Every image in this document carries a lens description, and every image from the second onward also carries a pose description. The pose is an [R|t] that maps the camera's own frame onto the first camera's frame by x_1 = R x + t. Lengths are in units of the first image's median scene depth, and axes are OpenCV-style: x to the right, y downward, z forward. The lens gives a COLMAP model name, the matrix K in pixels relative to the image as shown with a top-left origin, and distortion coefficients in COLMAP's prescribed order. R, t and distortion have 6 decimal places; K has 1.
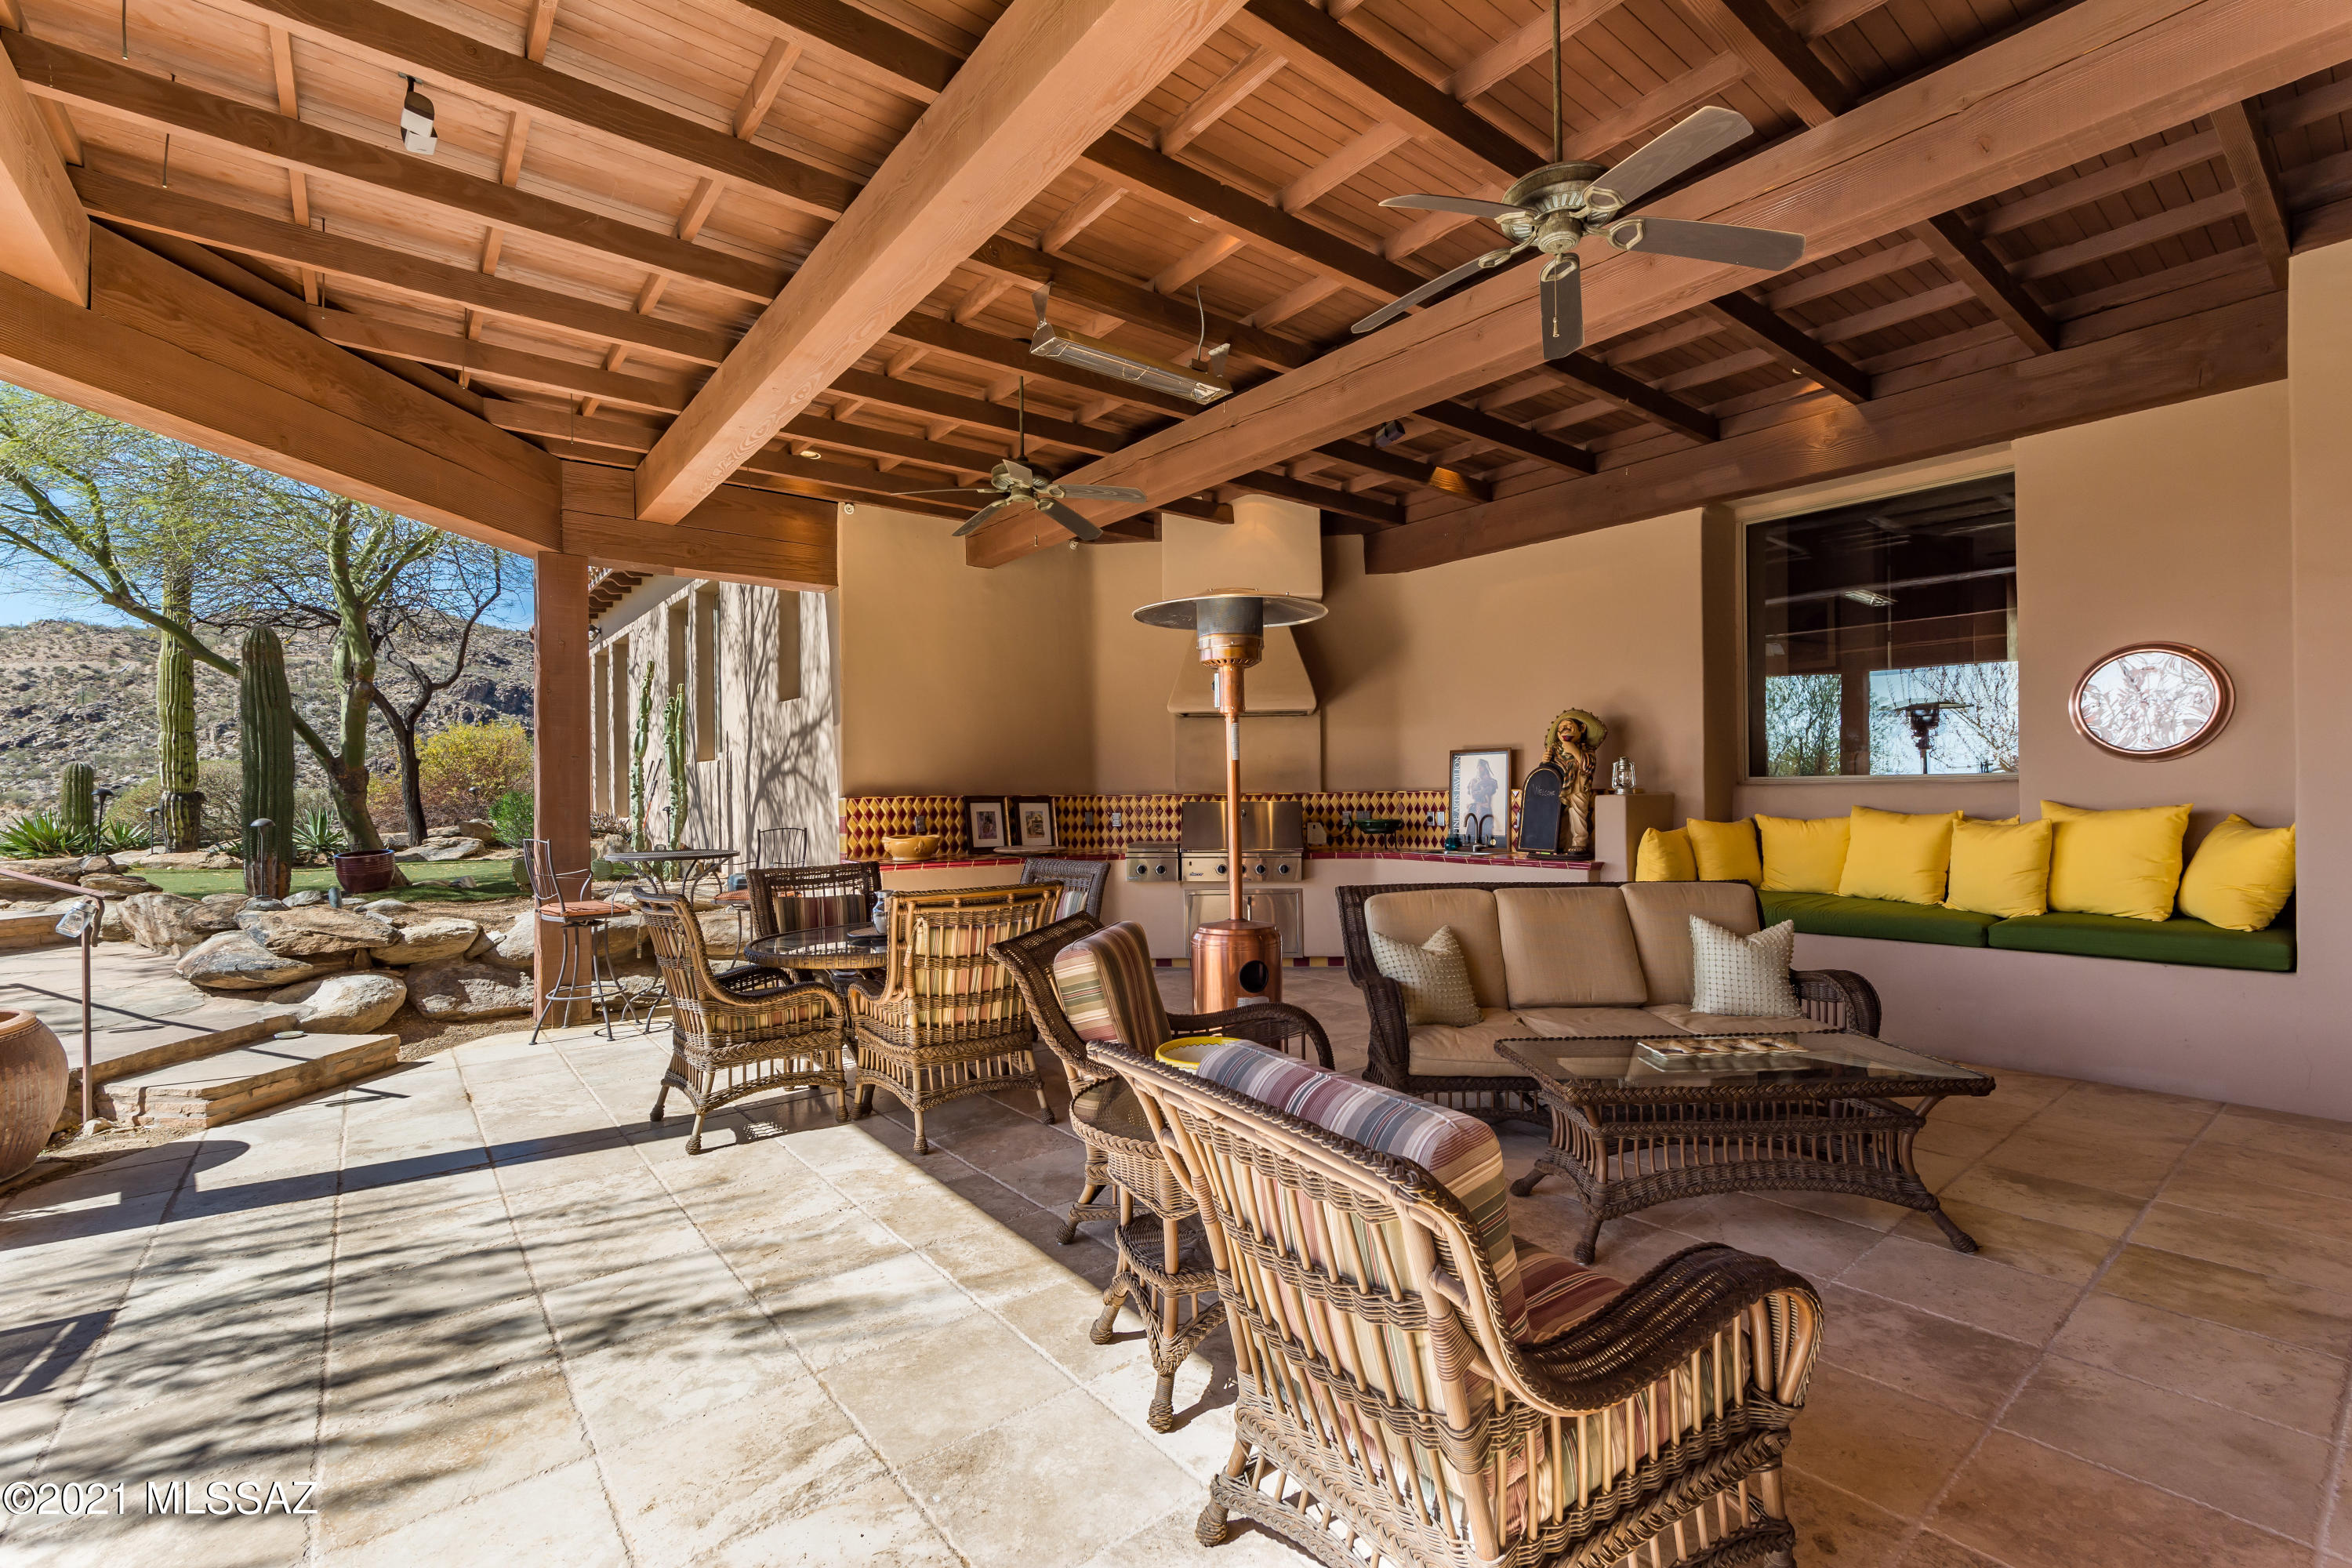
lens RADIAL K [[1022.0, 0, 1176.3], [0, 1022.0, 793.1], [0, 0, 1]] dist [-0.005072, 0.003939]
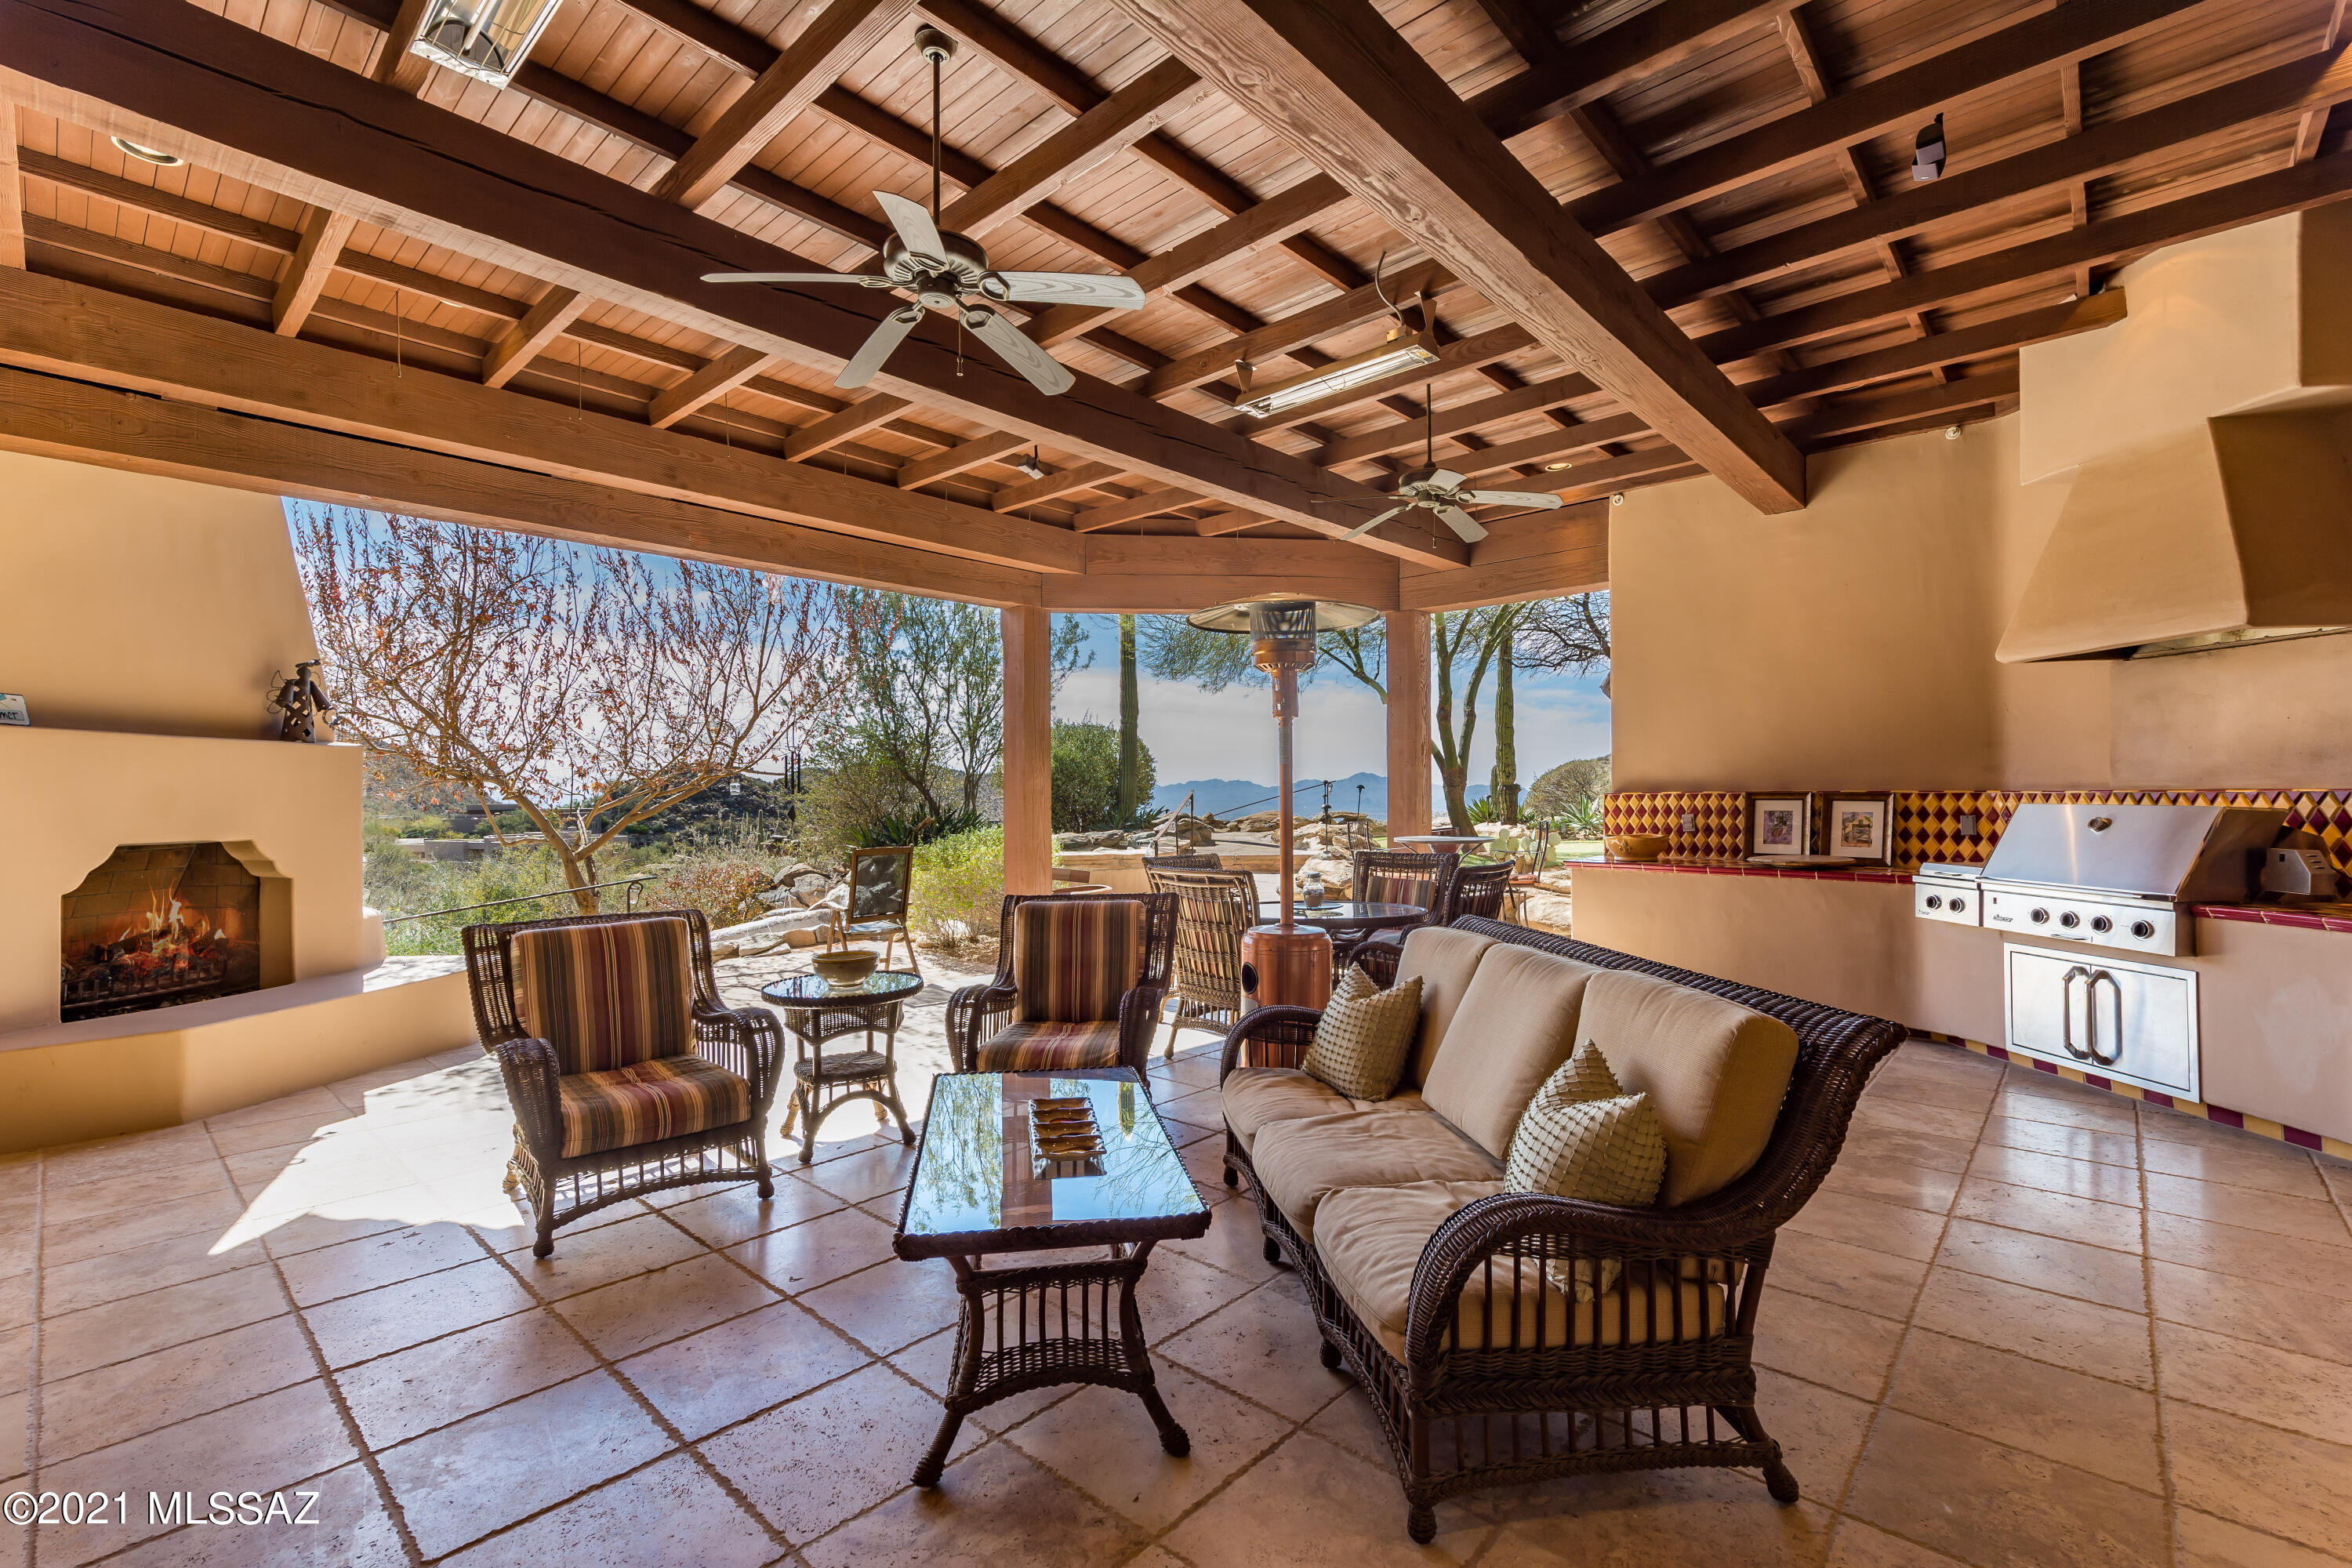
lens RADIAL K [[1022.0, 0, 1176.3], [0, 1022.0, 793.1], [0, 0, 1]] dist [-0.005072, 0.003939]
pose [[0.152523, 0.007815, -0.988269, 0.370160], [0.009972, 0.999906, 0.009446, -0.005906], [0.988250, -0.011296, 0.152431, 0.266532]]
